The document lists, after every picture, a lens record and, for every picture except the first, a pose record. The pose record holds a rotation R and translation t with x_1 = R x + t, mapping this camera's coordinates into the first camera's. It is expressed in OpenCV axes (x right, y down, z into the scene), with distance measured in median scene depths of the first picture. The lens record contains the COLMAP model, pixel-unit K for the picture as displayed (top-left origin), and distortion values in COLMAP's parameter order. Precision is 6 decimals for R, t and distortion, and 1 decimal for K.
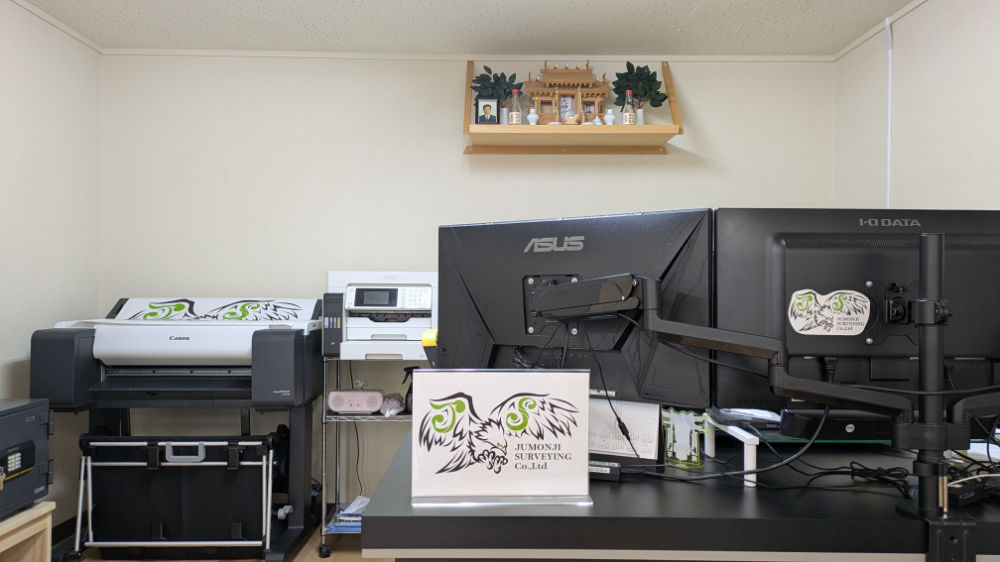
lens RADIAL K [[756.1, 0, 502.9], [0, 756.1, 284.1], [0, 0, 1]] dist [0.033514, -0.006977]
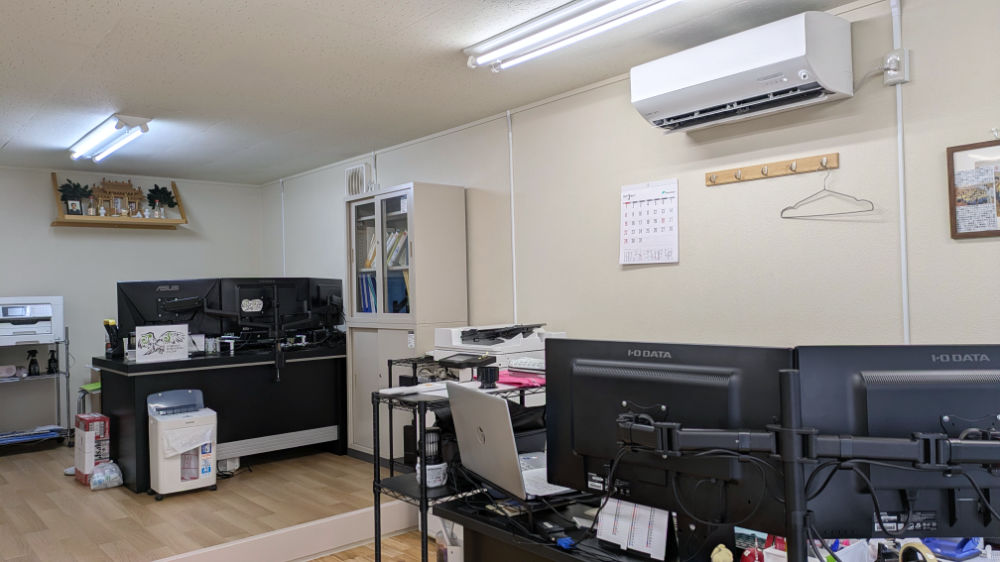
lens RADIAL K [[756.1, 0, 502.9], [0, 756.1, 281.6], [0, 0, 1]] dist [0.033514, -0.006977]
pose [[0.770238, -0.021016, 0.637411, -0.423164], [0.029529, 0.999560, -0.002726, -0.014266], [-0.637073, 0.020921, 0.770520, -1.129595]]
